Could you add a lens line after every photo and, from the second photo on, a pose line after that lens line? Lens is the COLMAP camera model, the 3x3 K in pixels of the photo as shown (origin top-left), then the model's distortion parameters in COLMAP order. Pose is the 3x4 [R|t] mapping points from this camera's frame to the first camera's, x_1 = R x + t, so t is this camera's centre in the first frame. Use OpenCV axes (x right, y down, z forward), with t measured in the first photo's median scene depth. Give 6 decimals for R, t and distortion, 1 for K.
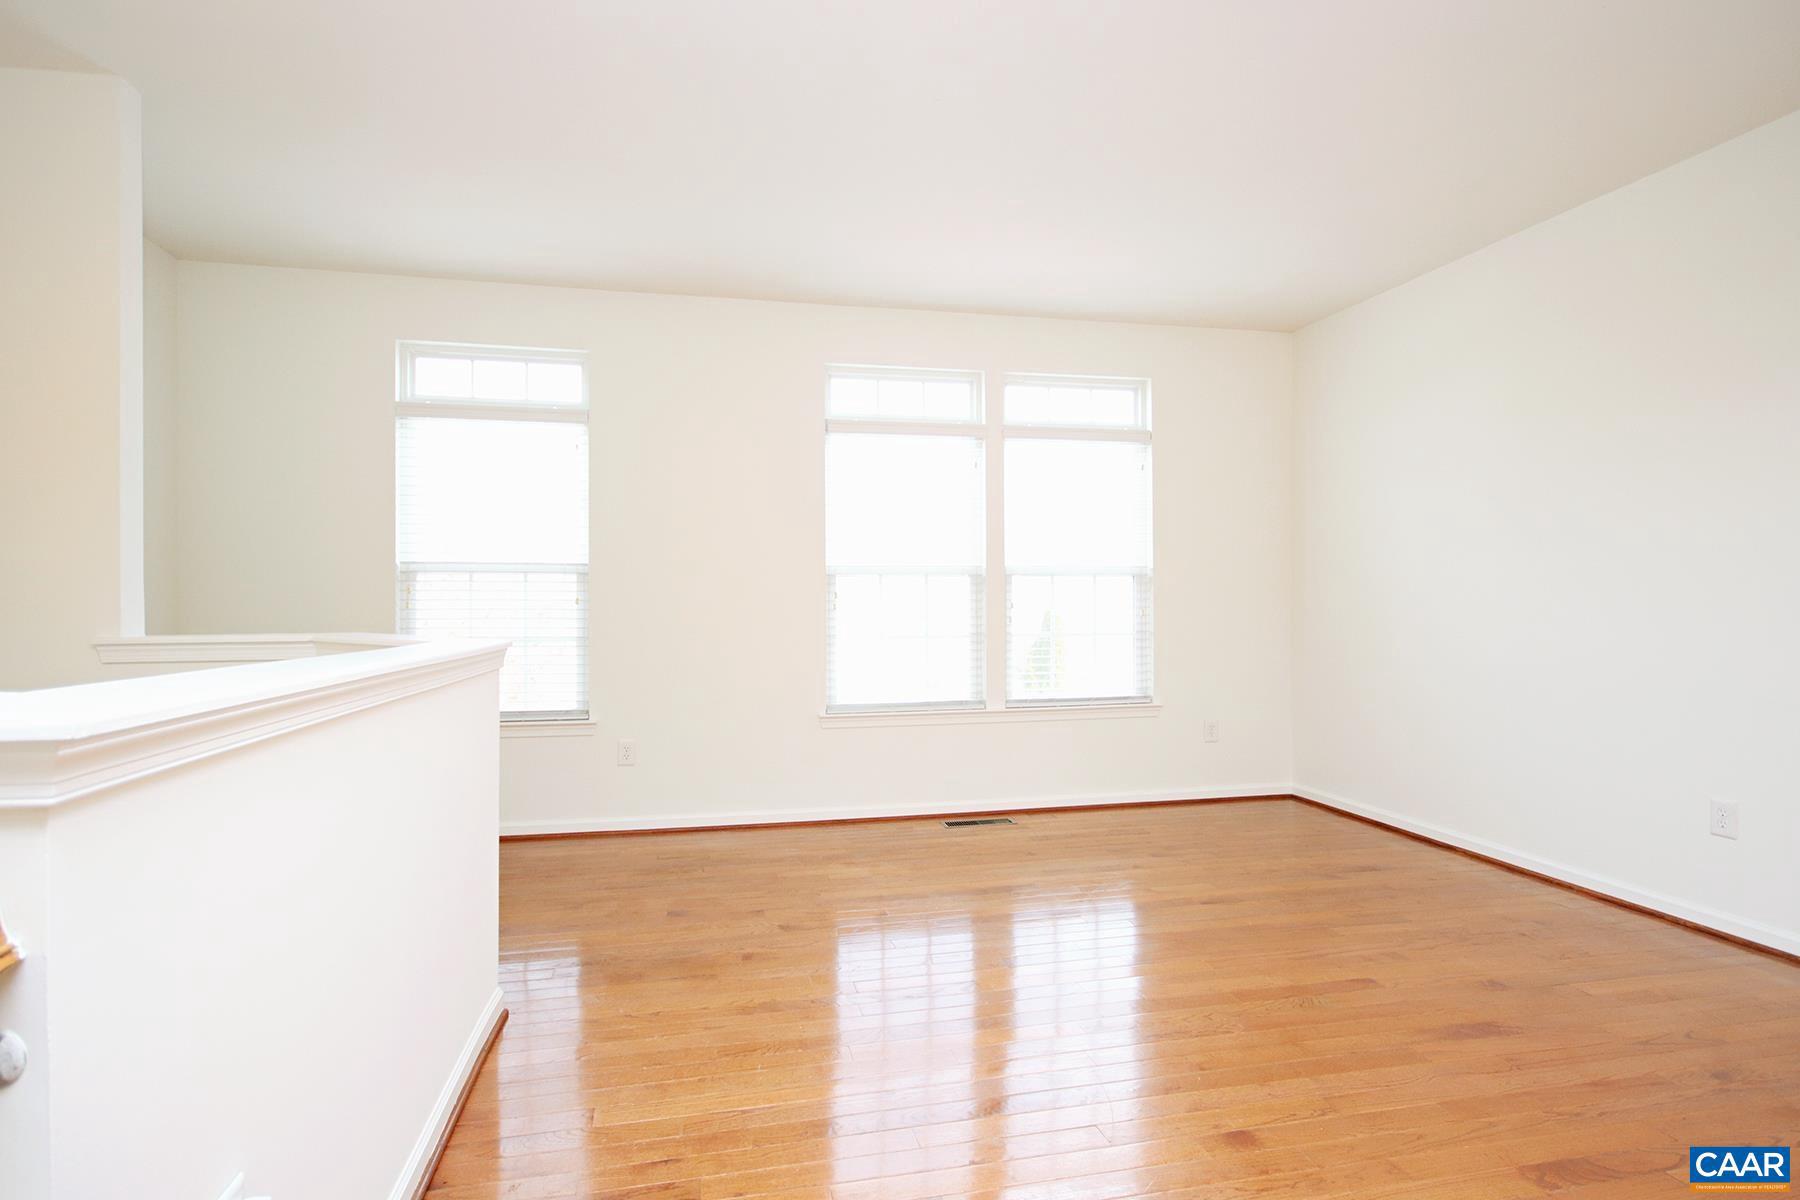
lens RADIAL K [[926.4, 0, 900.0], [0, 926.4, 600.0], [0, 0, 1]] dist [-0.010422, 0.000230]
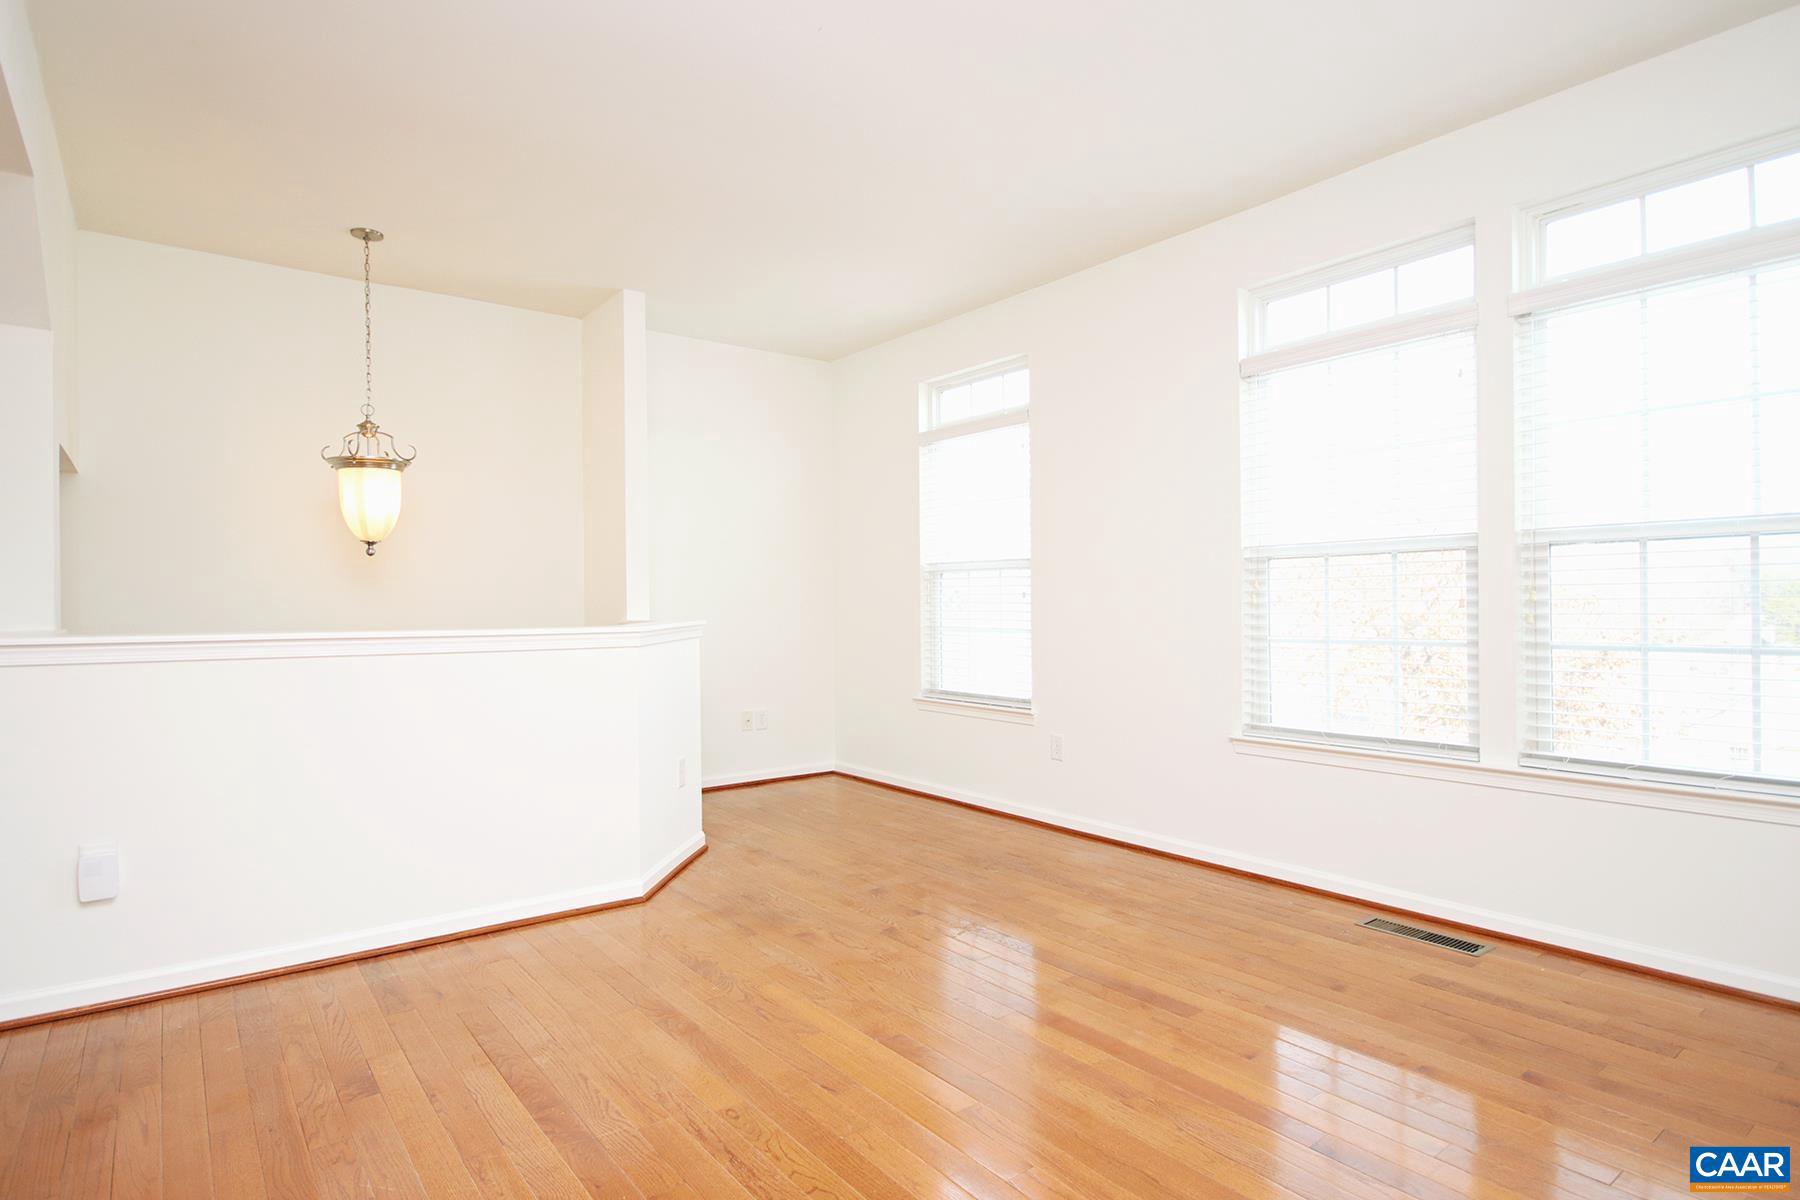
lens RADIAL K [[945.3, 0, 869.9], [0, 945.3, 599.6], [0, 0, 1]] dist [0.000655, 0.000938]
pose [[0.416979, -0.001554, -0.908915, 0.542921], [0.014567, 0.999882, 0.004973, -0.001370], [0.908799, -0.015314, 0.416952, 0.396133]]
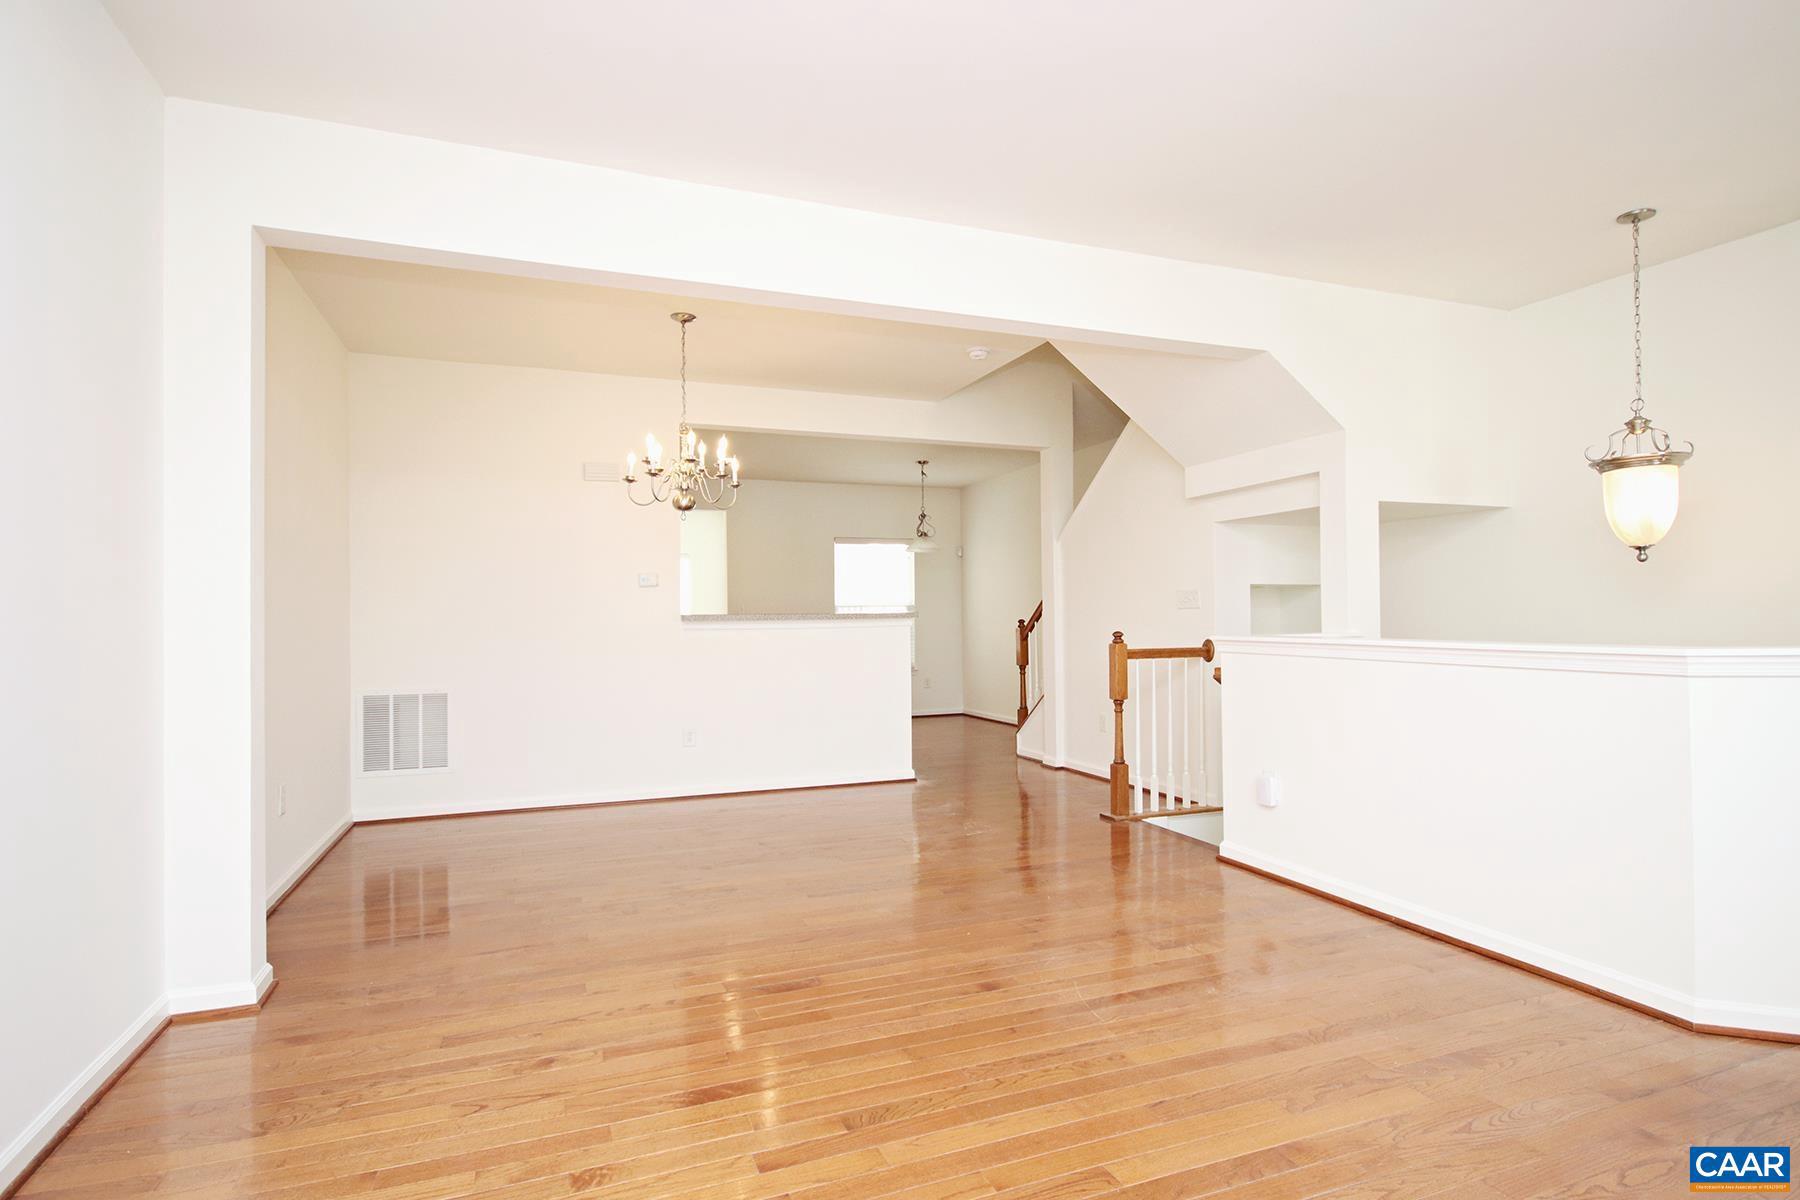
lens RADIAL K [[915.9, 0, 911.8], [0, 915.9, 600.7], [0, 0, 1]] dist [-0.002478, -0.000489]
pose [[-0.986287, 0.009828, -0.164748, 0.302591], [0.014953, 0.999441, -0.029897, 0.003387], [0.164362, -0.031950, -0.985883, 1.006641]]
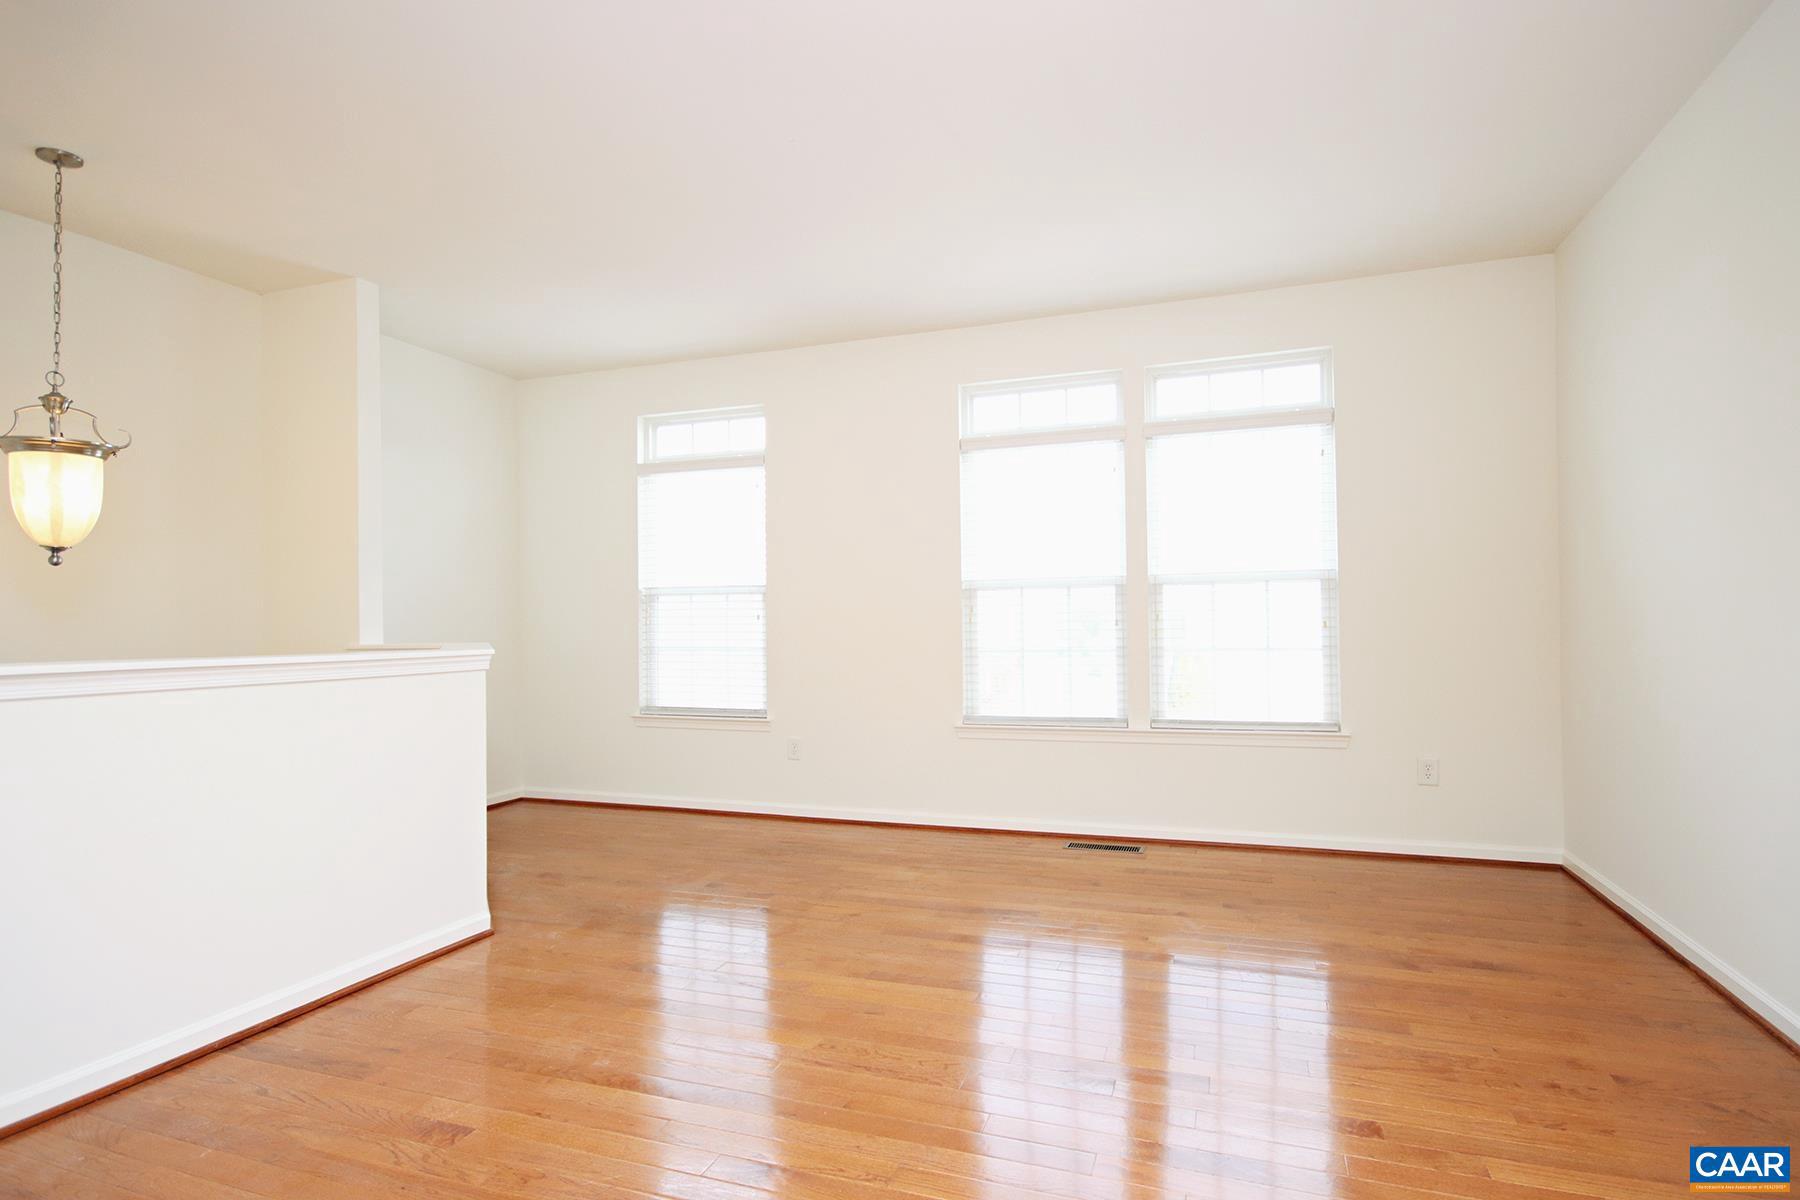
lens RADIAL K [[915.9, 0, 911.8], [0, 915.9, 600.7], [0, 0, 1]] dist [-0.002478, -0.000489]
pose [[0.854041, -0.017472, -0.519913, 0.424565], [0.012784, 0.999839, -0.012600, -0.002521], [0.520049, 0.004115, 0.854127, 0.101772]]
